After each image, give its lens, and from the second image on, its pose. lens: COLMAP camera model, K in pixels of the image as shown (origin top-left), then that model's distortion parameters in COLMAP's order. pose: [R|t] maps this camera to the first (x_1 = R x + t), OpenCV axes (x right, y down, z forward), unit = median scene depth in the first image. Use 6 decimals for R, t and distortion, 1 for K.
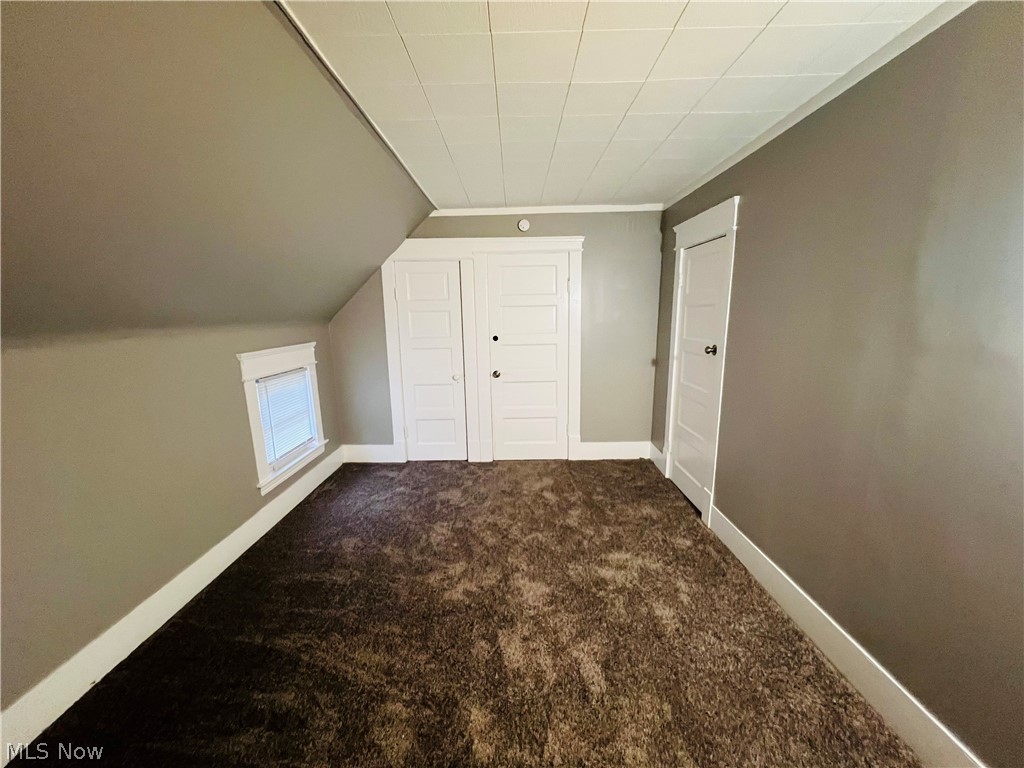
lens RADIAL K [[410.5, 0, 514.2], [0, 410.5, 387.4], [0, 0, 1]] dist [-0.002156, 0.001286]
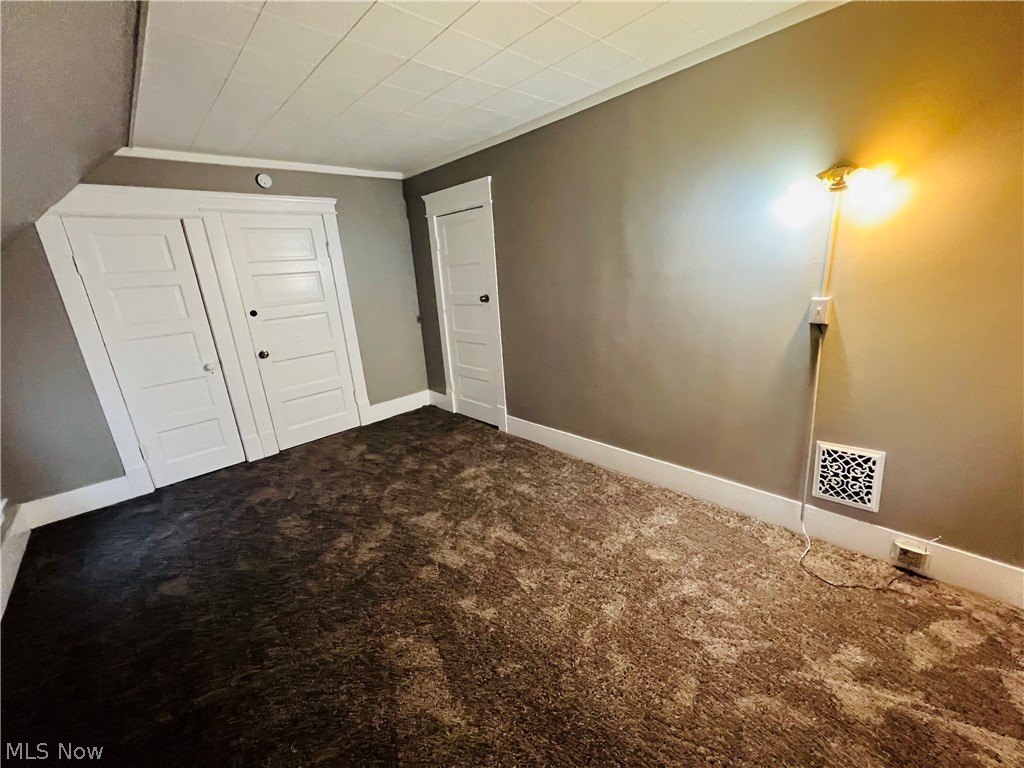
lens RADIAL K [[410.5, 0, 511.6], [0, 410.5, 388.3], [0, 0, 1]] dist [-0.002156, 0.001286]
pose [[0.724798, -0.227673, 0.650256, -0.306296], [0.182255, 0.973558, 0.137723, 0.017755], [-0.664418, 0.018691, 0.747128, -0.006621]]
